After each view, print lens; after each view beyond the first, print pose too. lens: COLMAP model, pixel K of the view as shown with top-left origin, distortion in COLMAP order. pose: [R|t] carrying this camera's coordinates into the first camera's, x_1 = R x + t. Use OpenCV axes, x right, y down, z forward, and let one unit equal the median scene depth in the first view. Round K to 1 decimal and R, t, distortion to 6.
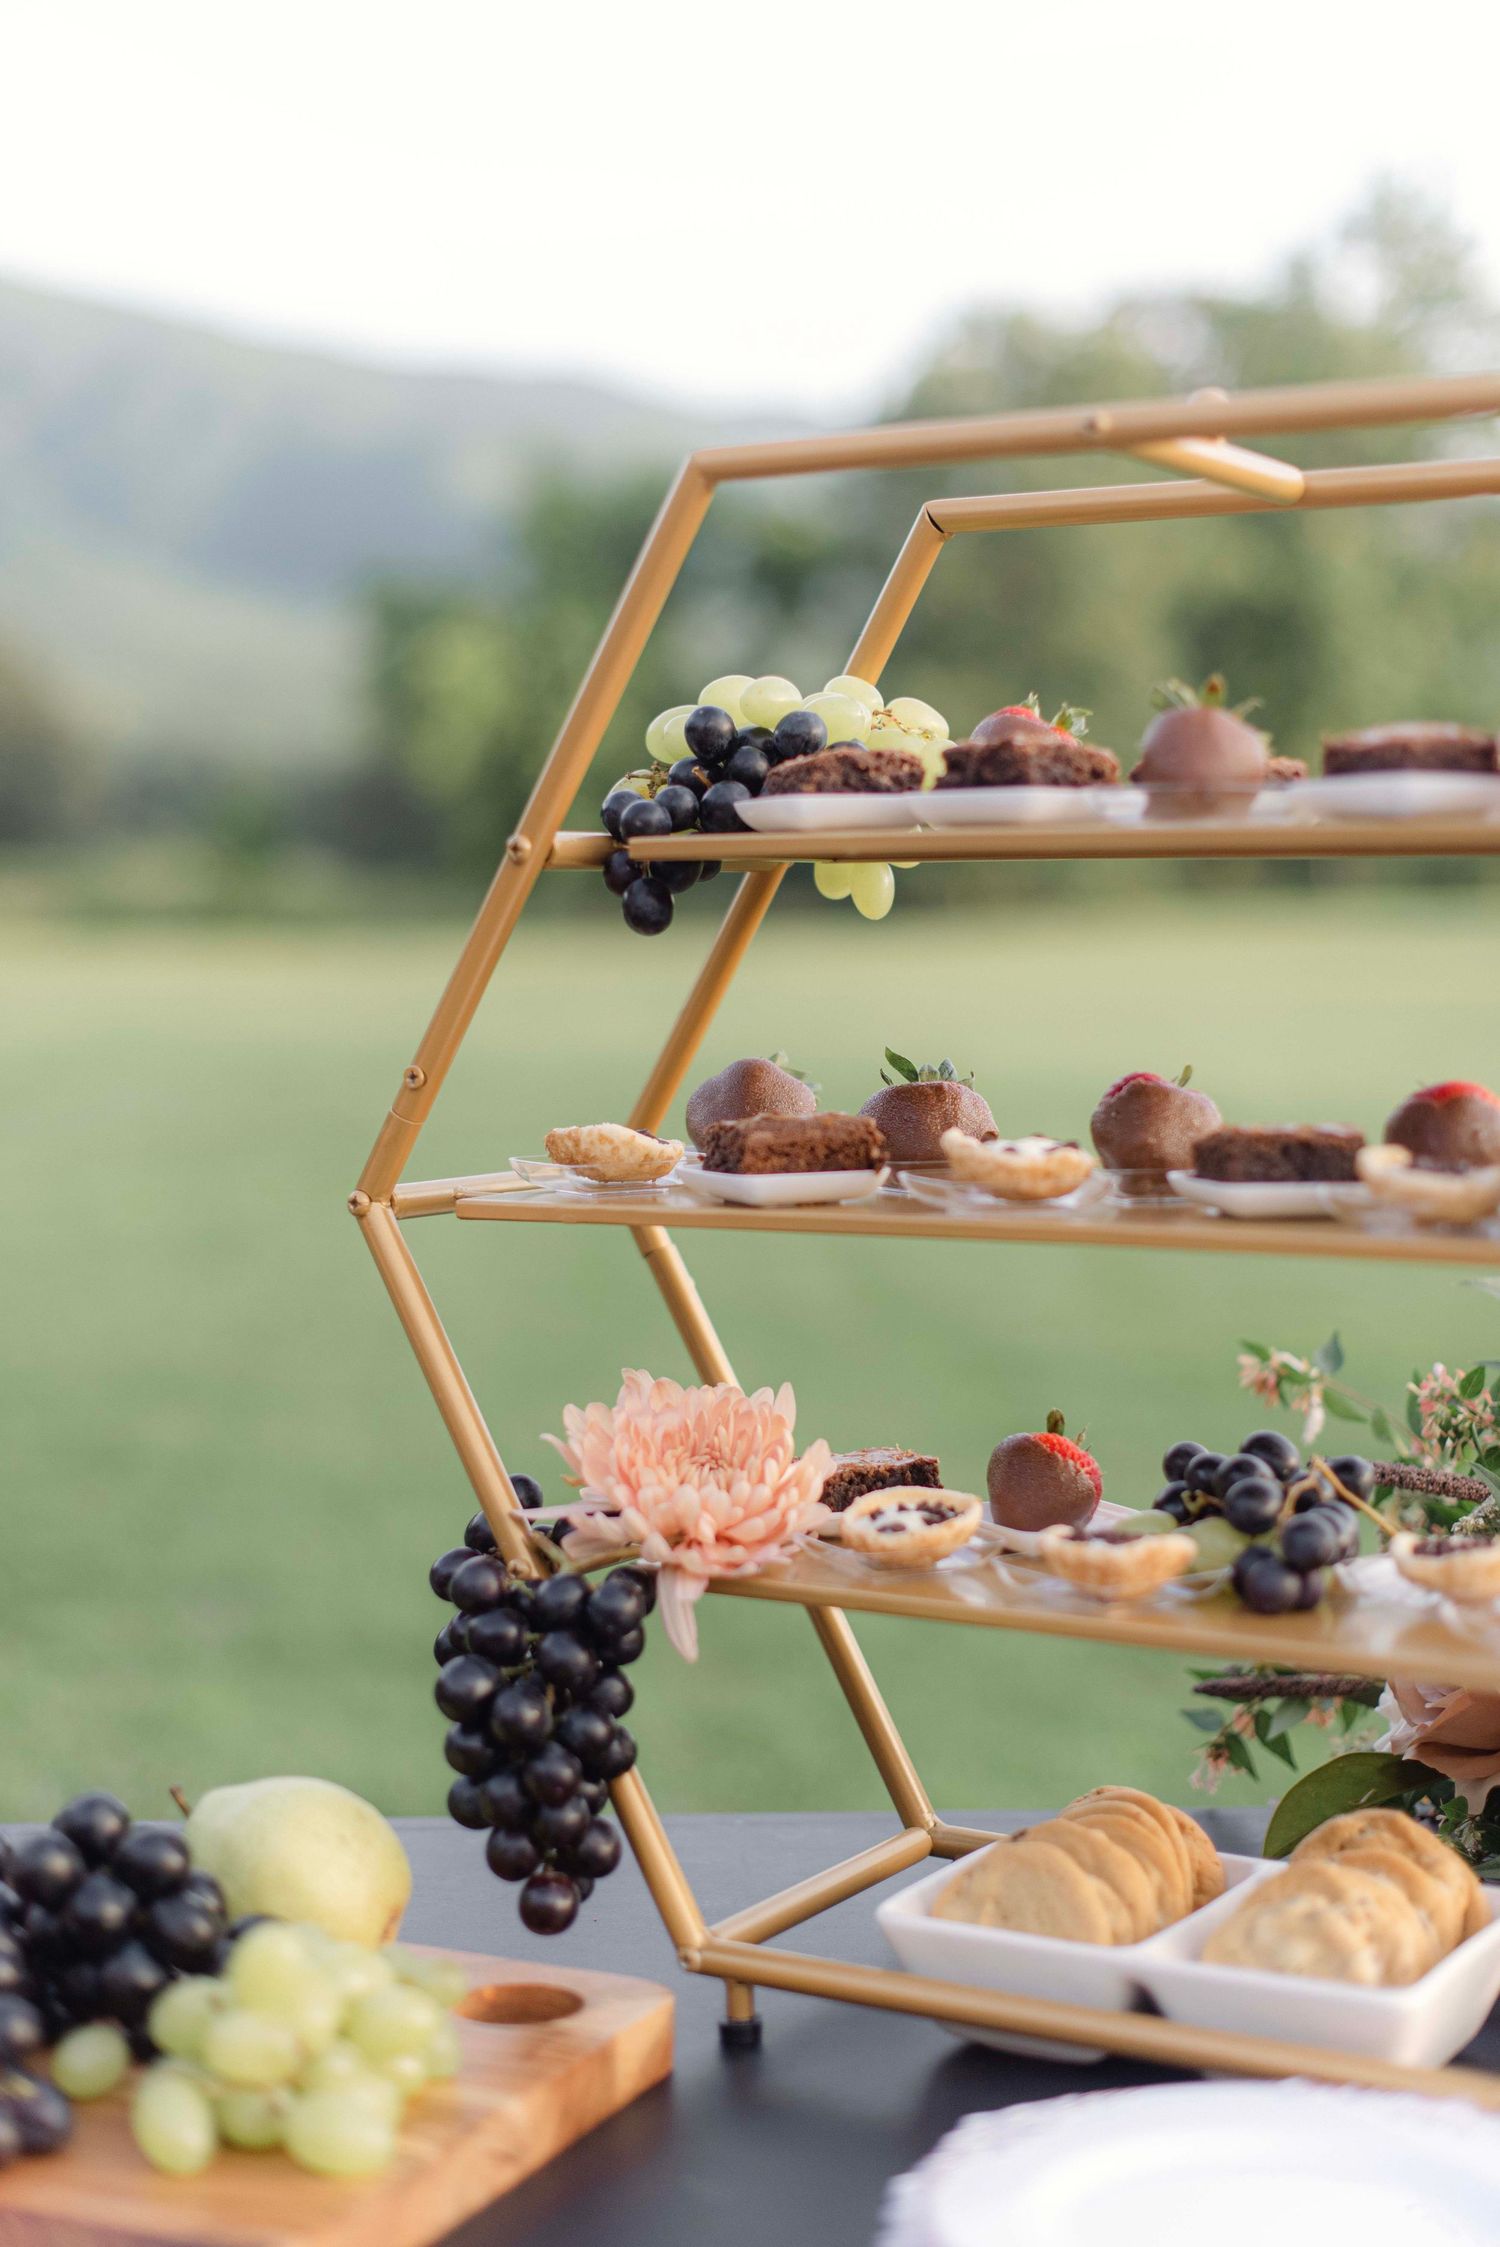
lens RADIAL K [[3272.8, 0, 742.6], [0, 3272.8, 1129.2], [0, 0, 1]] dist [-0.041053, 0.000000]
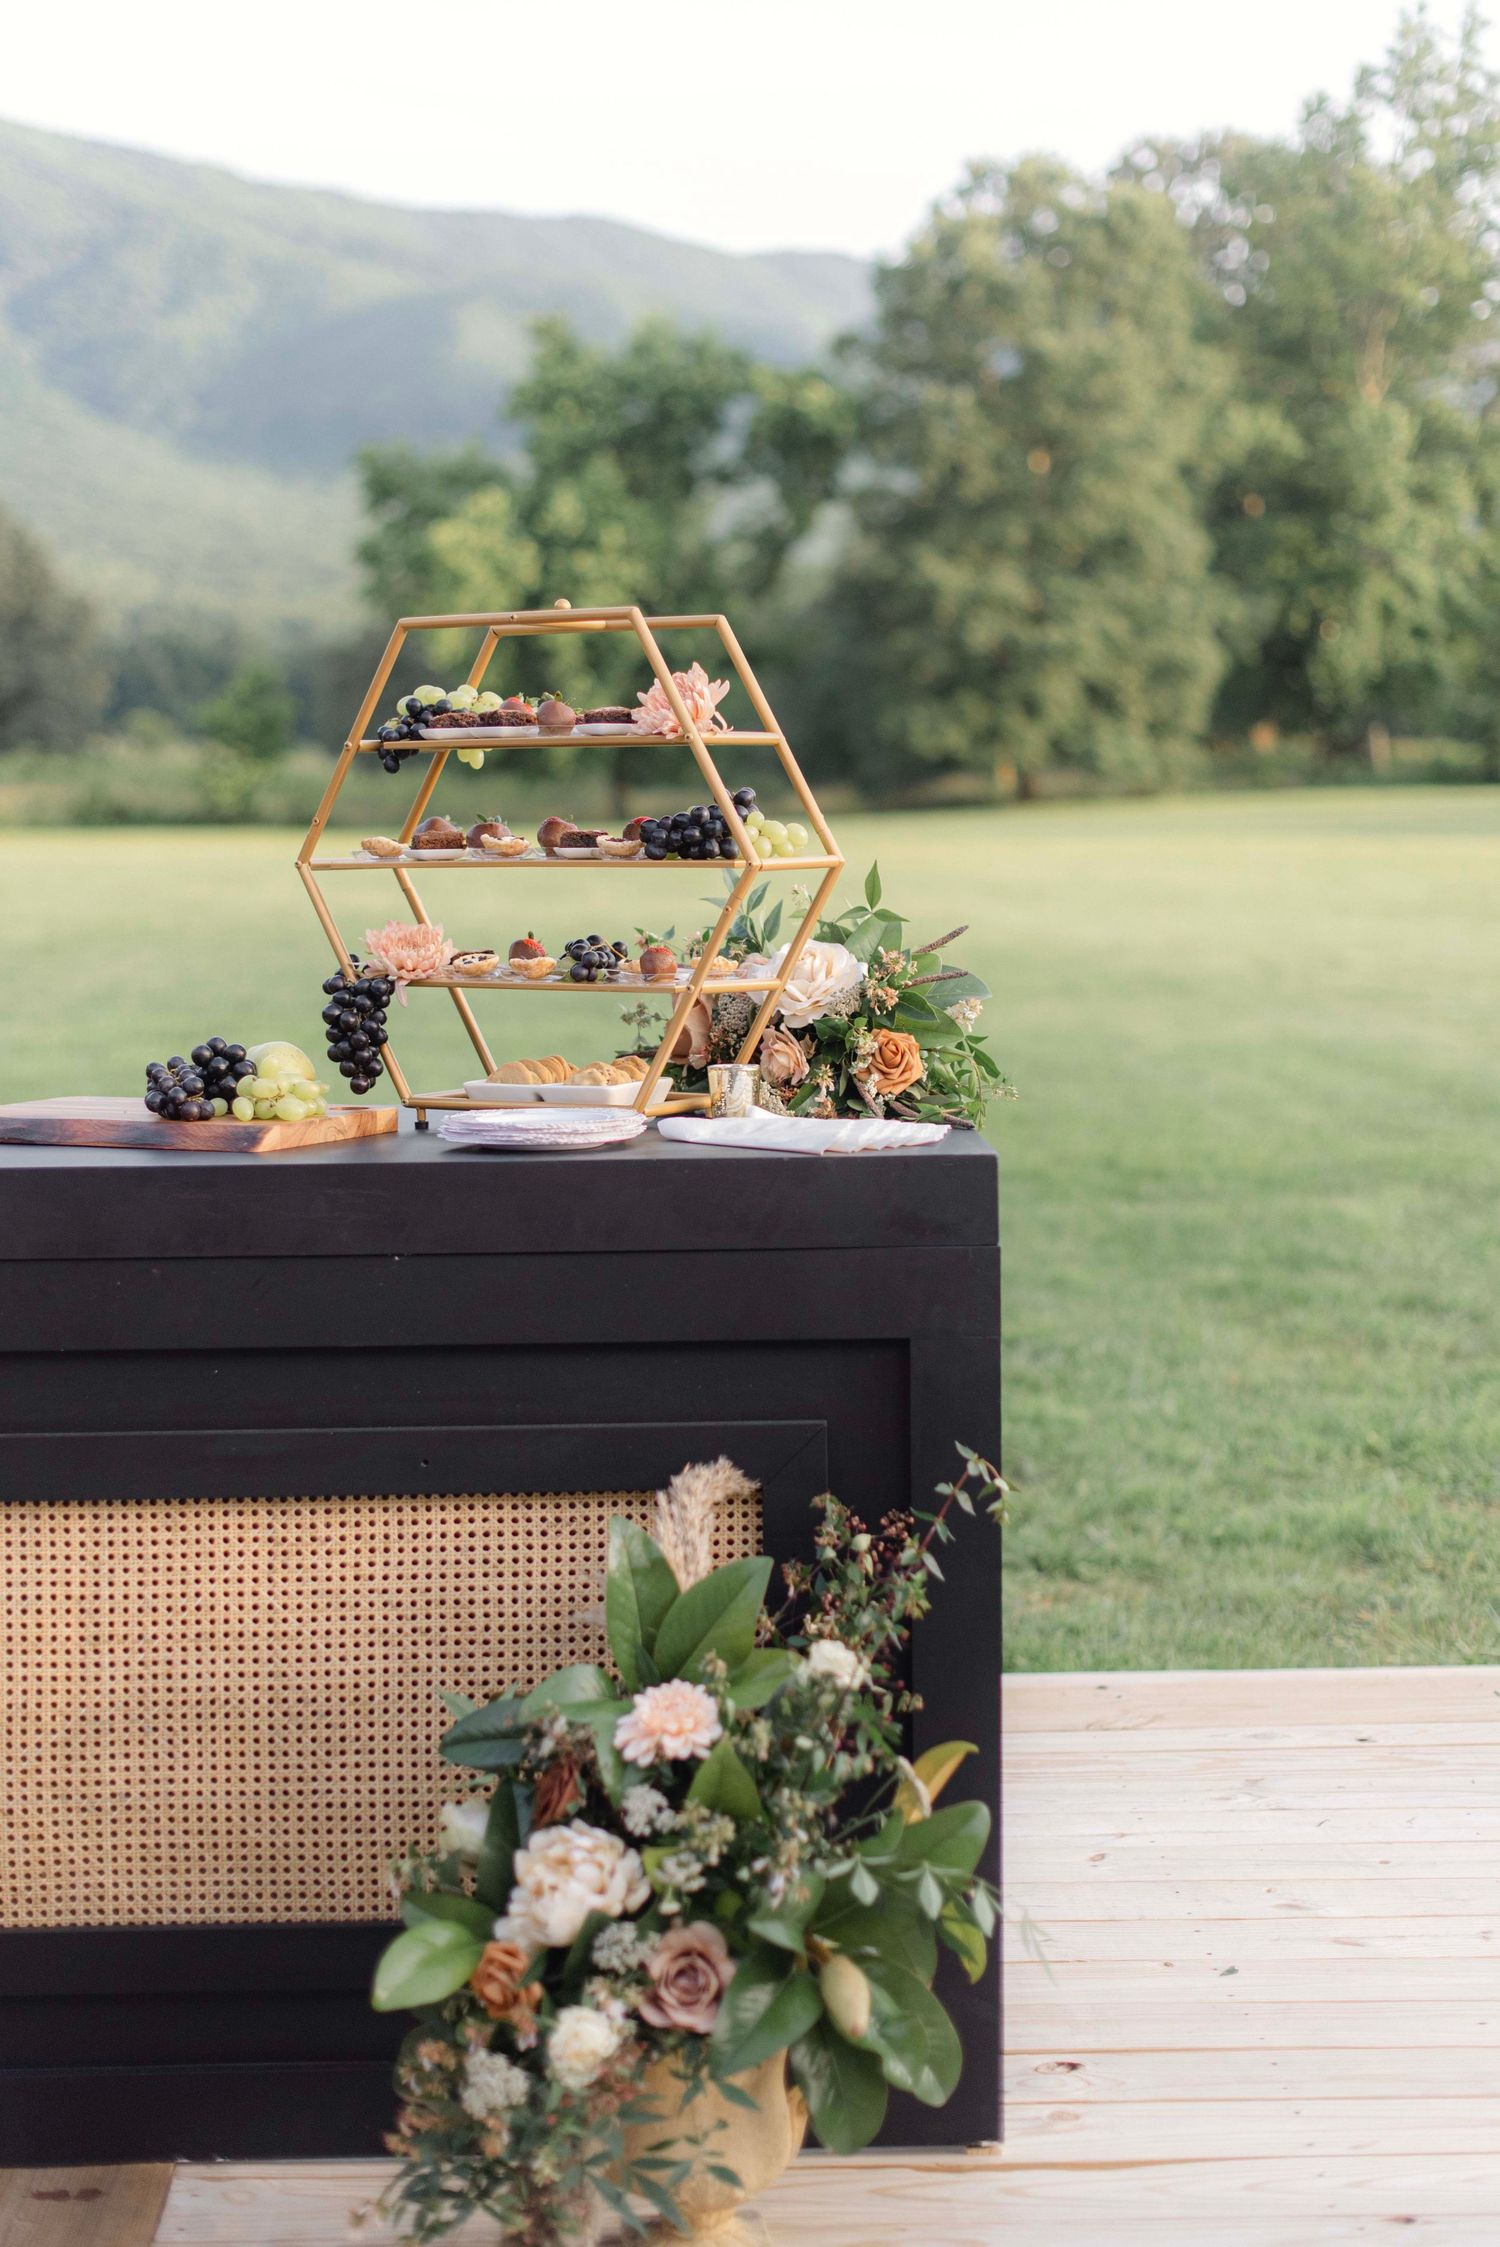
lens RADIAL K [[3272.8, 0, 755.5], [0, 3272.8, 1118.2], [0, 0, 1]] dist [-0.041053, 0.000000]
pose [[0.999992, -0.003972, 0.000399, 0.313395], [0.003955, 0.999316, 0.036774, 0.153857], [-0.000545, -0.036772, 0.999324, -2.100443]]
